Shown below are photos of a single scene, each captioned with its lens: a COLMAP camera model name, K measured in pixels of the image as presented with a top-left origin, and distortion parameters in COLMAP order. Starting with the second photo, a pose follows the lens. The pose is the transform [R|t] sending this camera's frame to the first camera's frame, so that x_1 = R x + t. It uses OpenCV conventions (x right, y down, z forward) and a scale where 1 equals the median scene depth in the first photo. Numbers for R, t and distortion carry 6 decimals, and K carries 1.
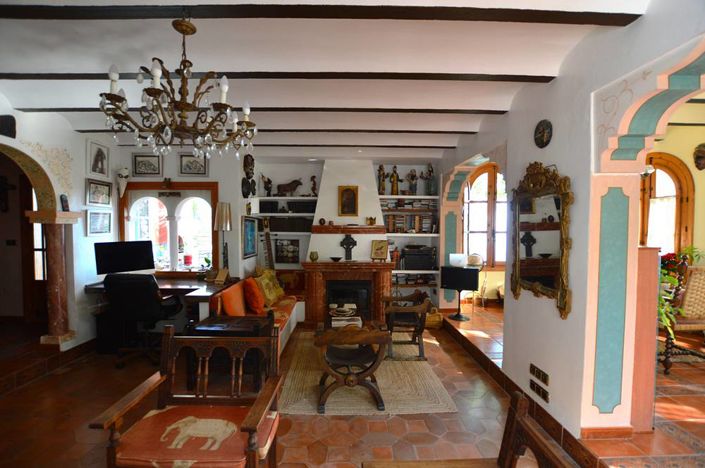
lens RADIAL K [[323.1, 0, 352.5], [0, 323.1, 233.1], [0, 0, 1]] dist [-0.005999, 0.000040]
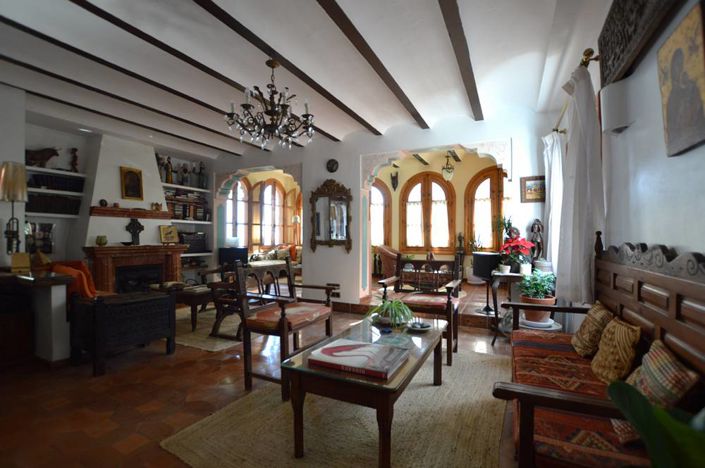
lens RADIAL K [[323.1, 0, 349.9], [0, 323.1, 234.8], [0, 0, 1]] dist [-0.005999, 0.000040]
pose [[0.488018, 0.003654, 0.872826, -0.533879], [0.009218, 0.999914, -0.009339, 0.067291], [-0.872785, 0.012603, 0.487943, -0.030352]]
